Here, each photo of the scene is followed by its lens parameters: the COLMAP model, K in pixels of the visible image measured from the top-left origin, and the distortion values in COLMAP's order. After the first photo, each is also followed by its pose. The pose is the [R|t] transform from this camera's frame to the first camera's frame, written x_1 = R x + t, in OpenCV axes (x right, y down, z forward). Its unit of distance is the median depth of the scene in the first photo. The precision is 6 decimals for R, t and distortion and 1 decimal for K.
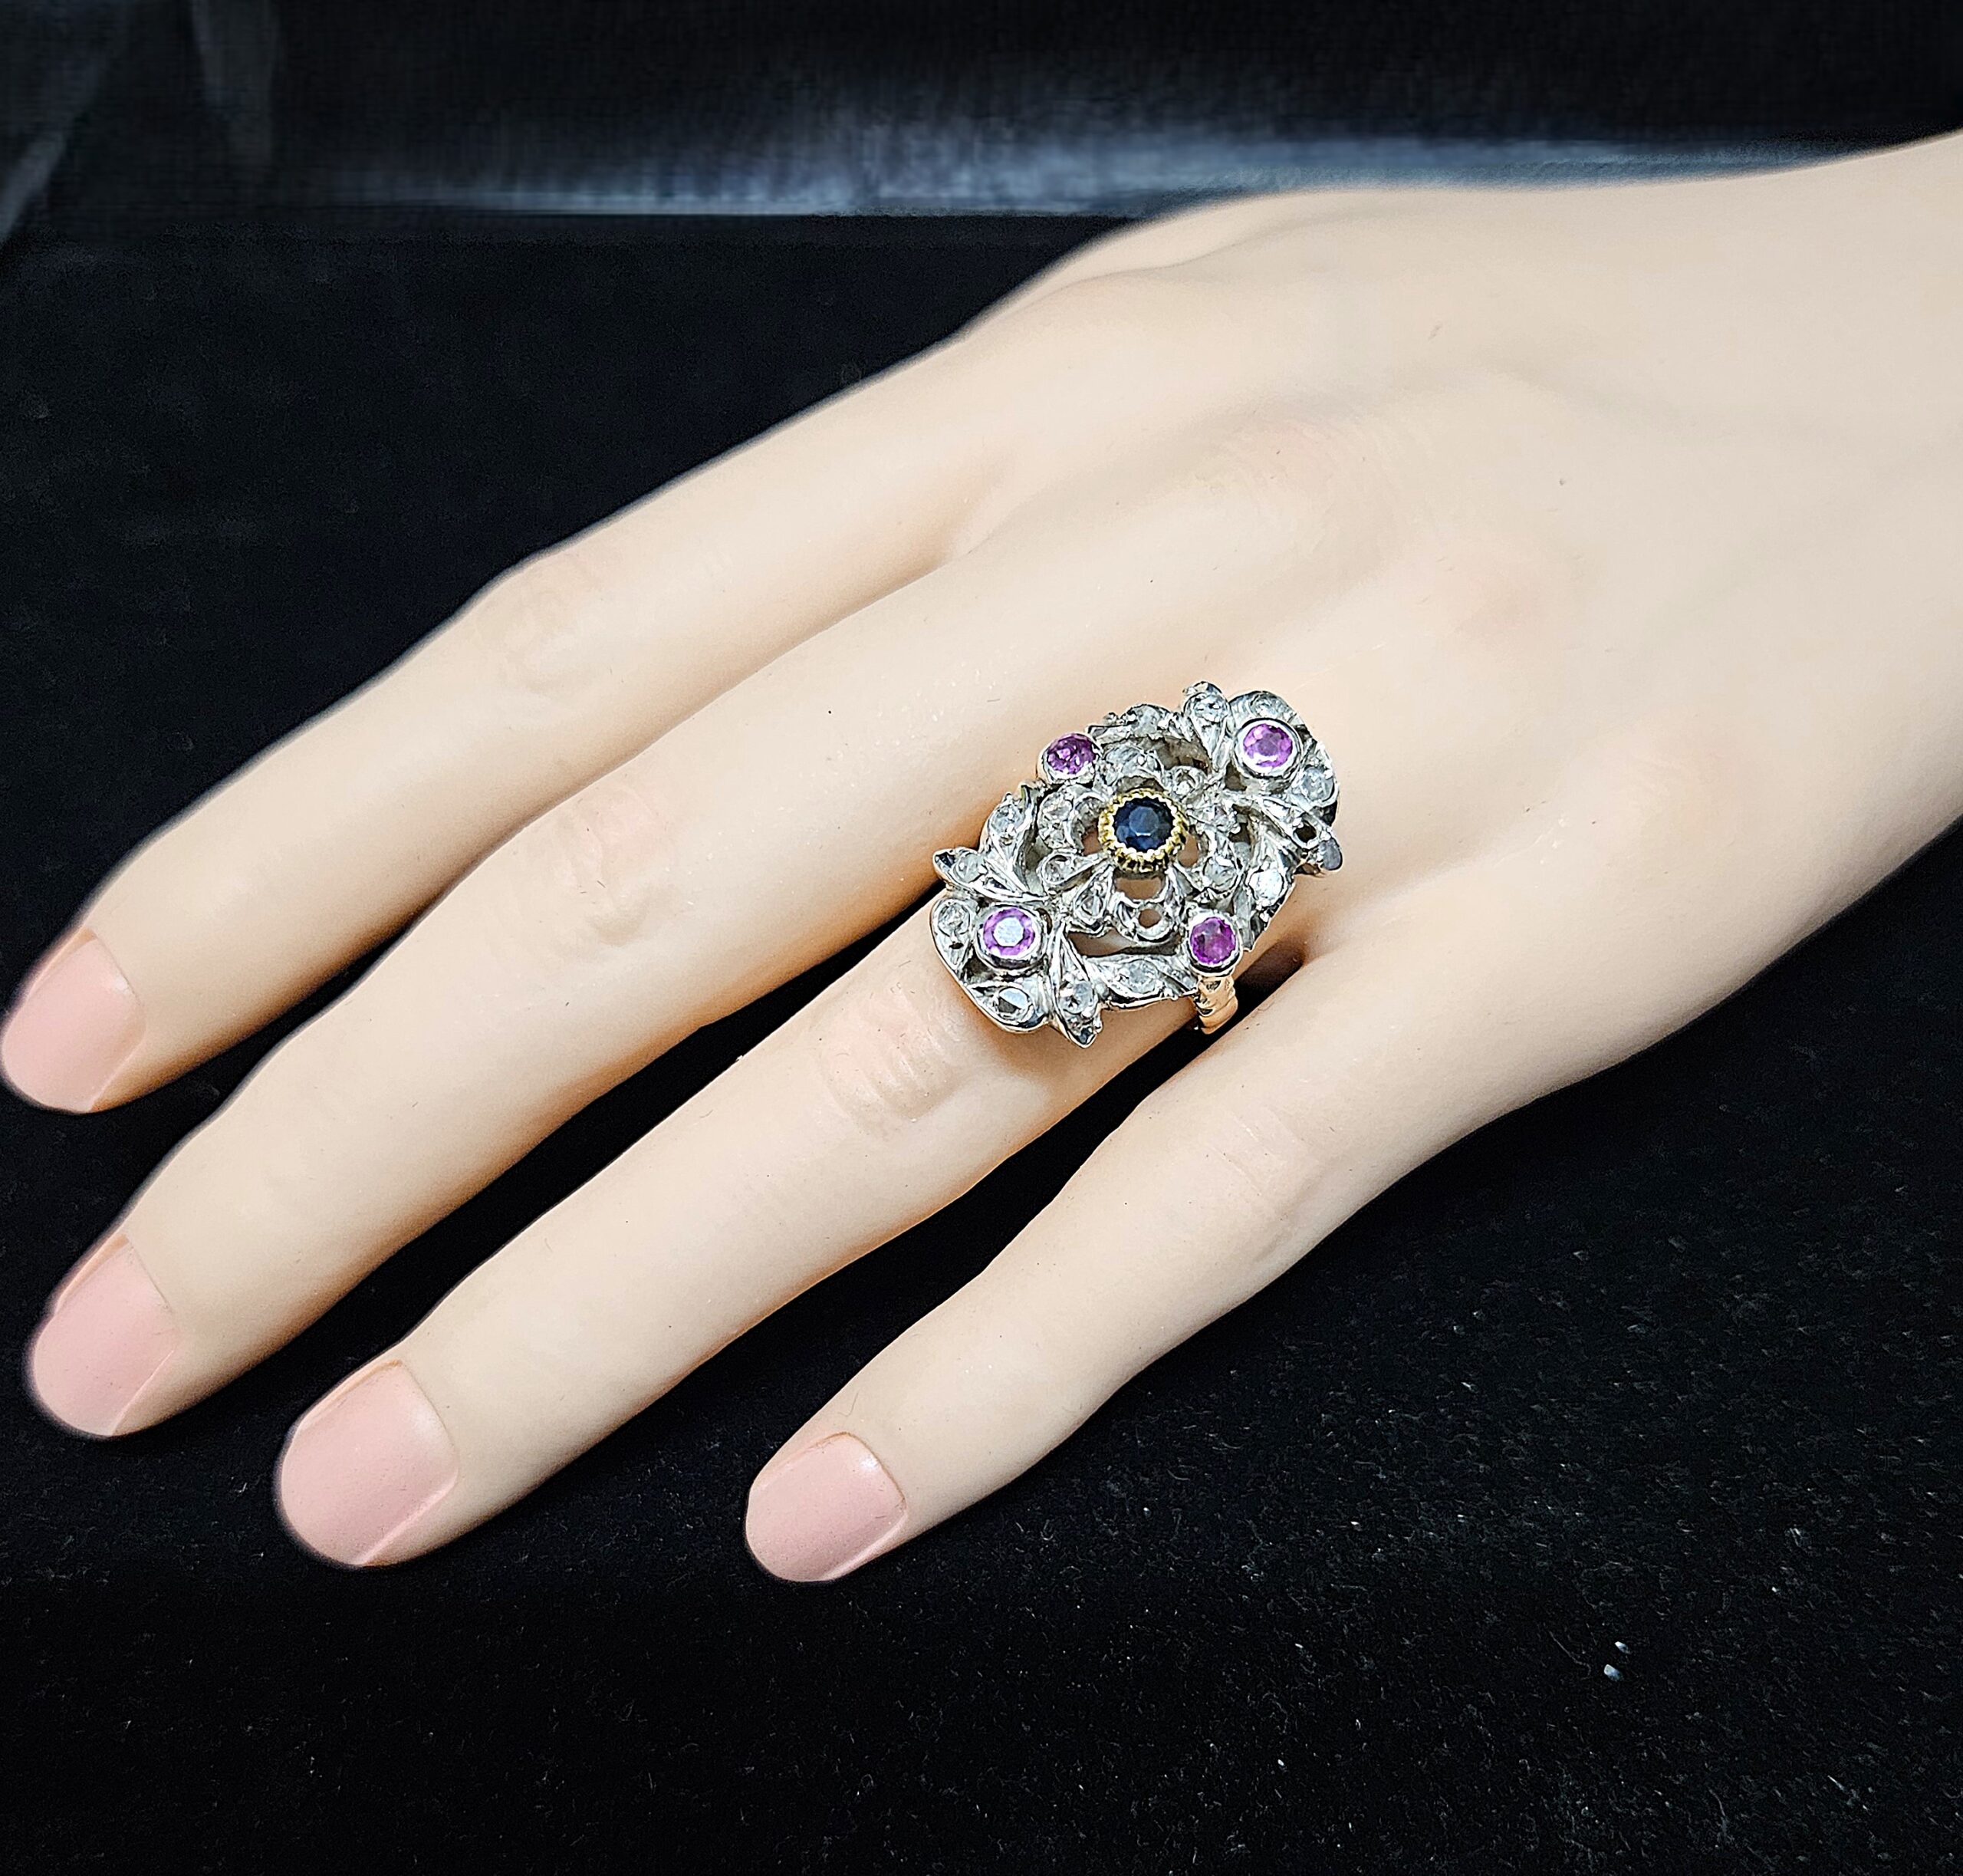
lens RADIAL K [[2471.5, 0, 985.3], [0, 2471.5, 938.2], [0, 0, 1]] dist [0.097256, 0.000000]
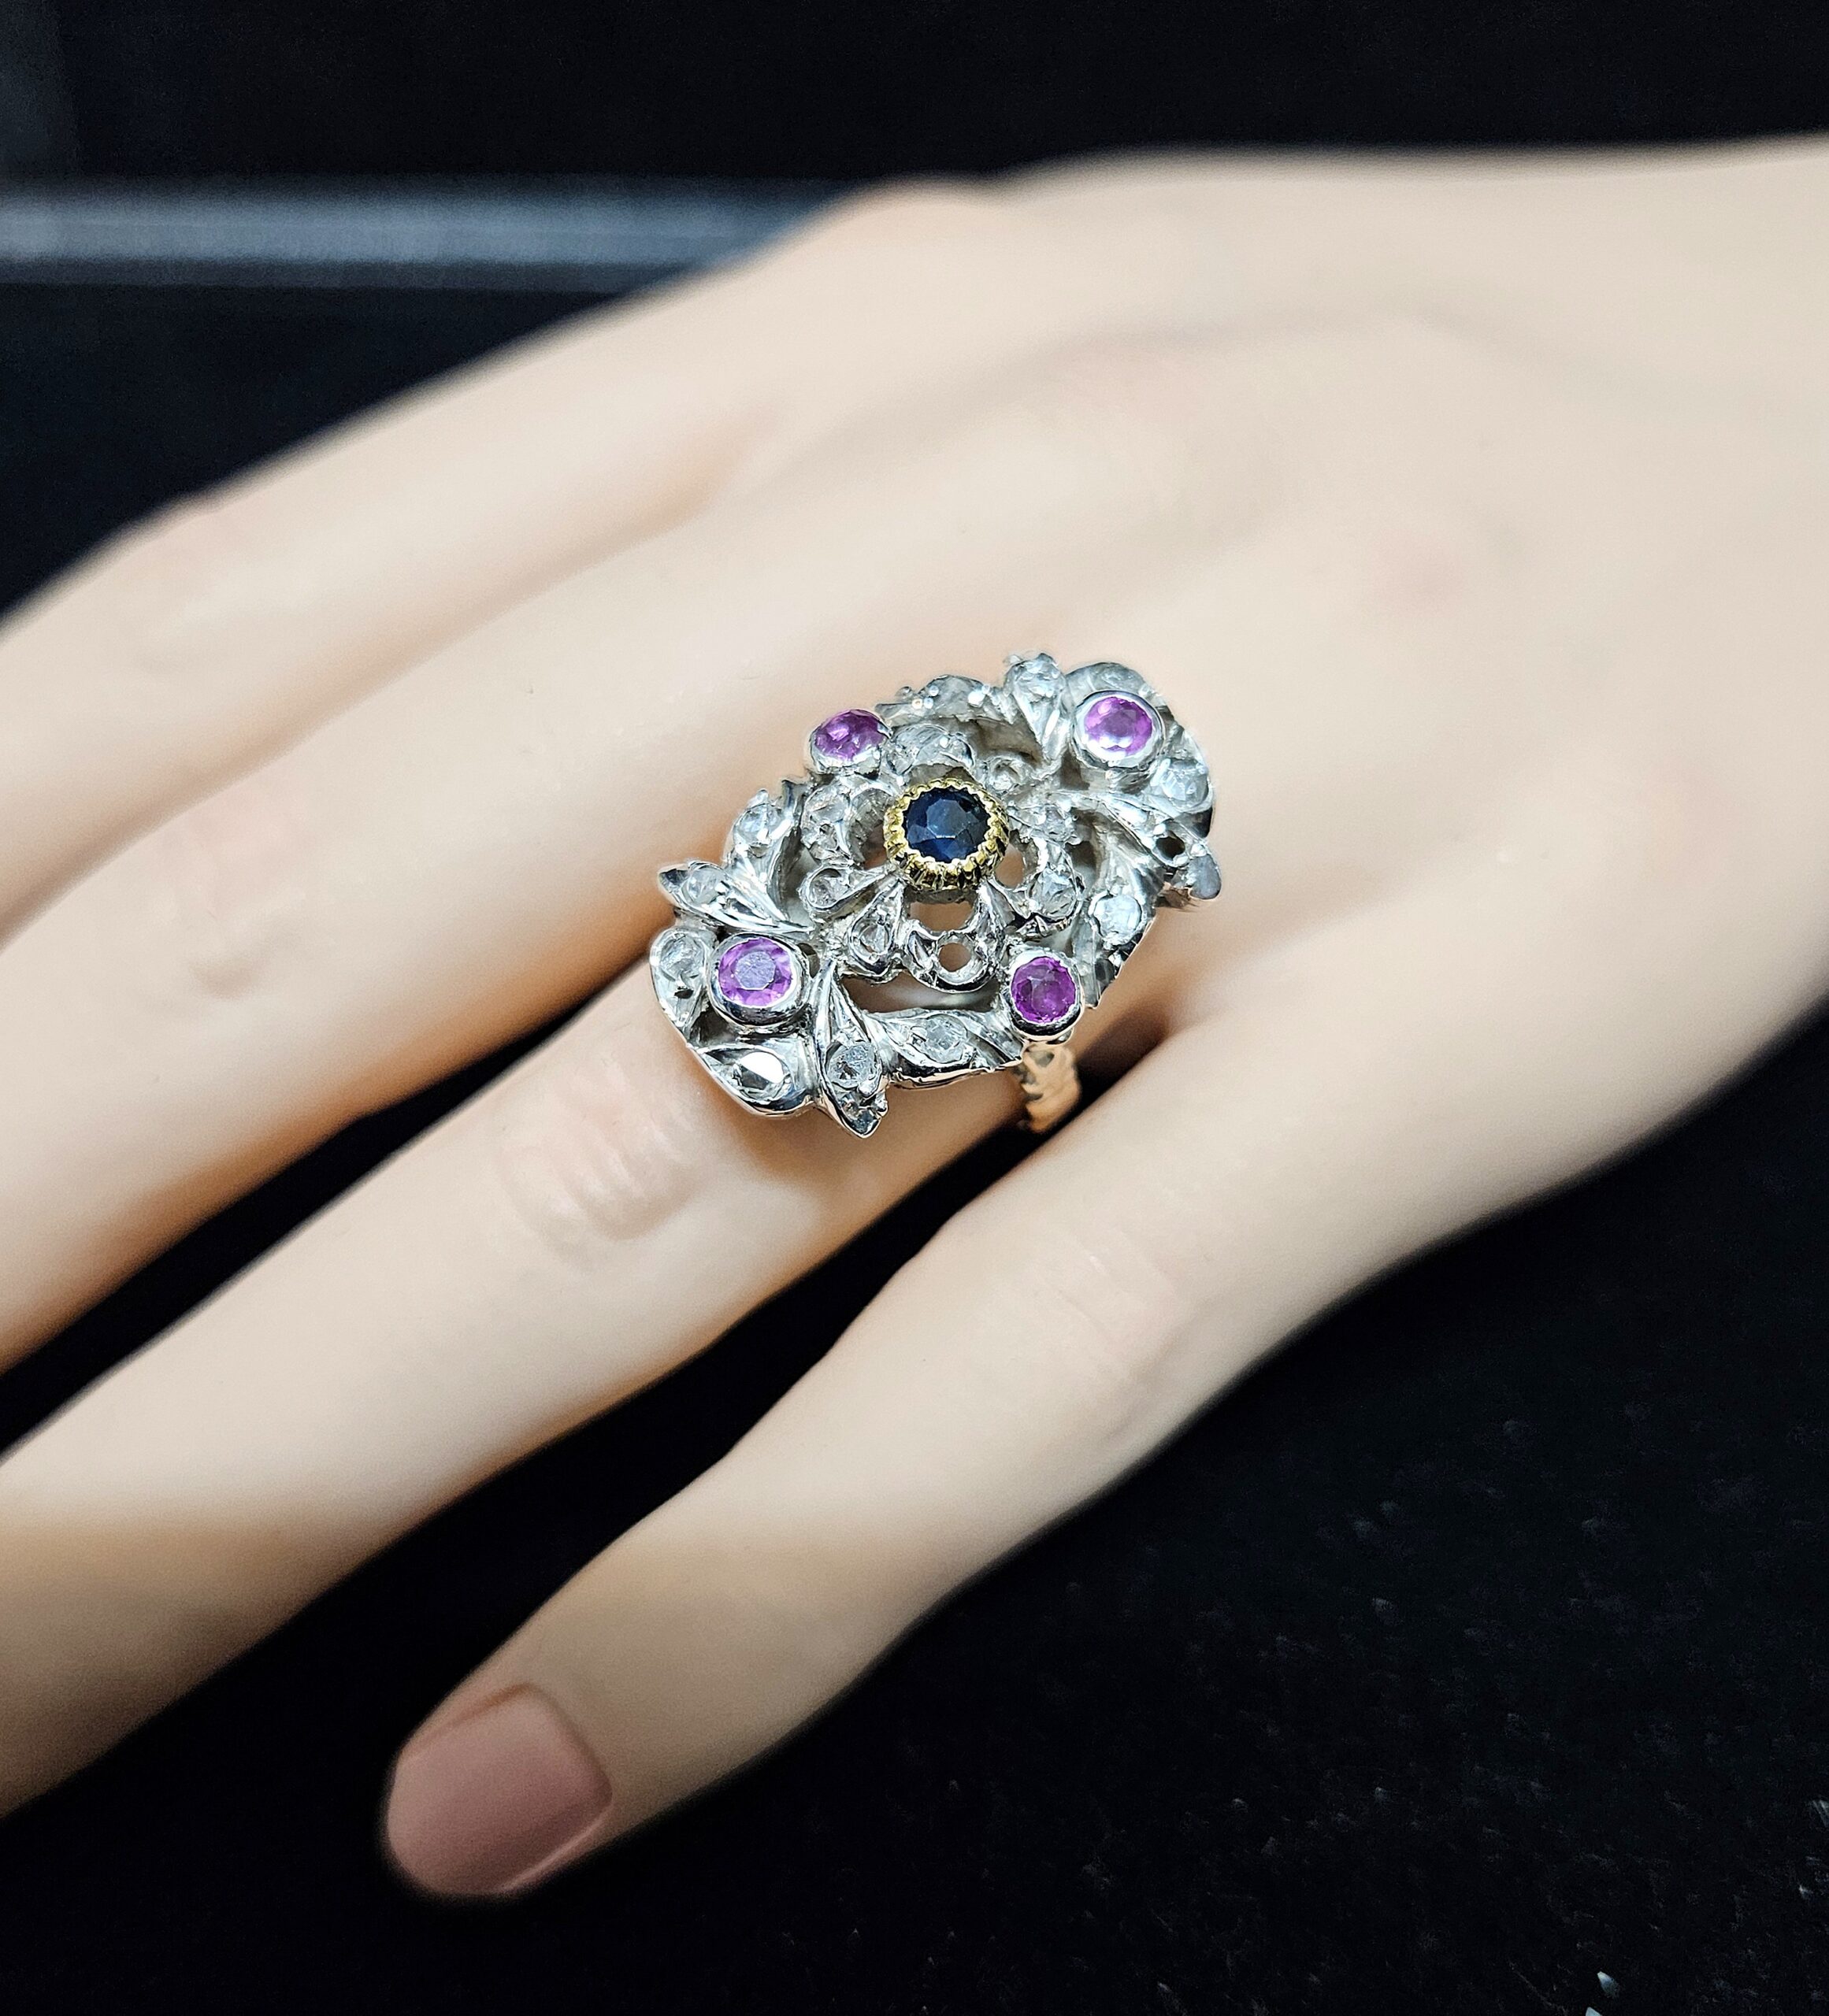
lens RADIAL K [[1741.3, 0, 905.3], [0, 1741.3, 1013.4], [0, 0, 1]] dist [0.001956, -0.007323]
pose [[0.999975, 0.005807, 0.003963, 0.049666], [-0.005429, 0.995974, -0.089483, 0.052704], [-0.004467, 0.089459, 0.995980, 0.495532]]
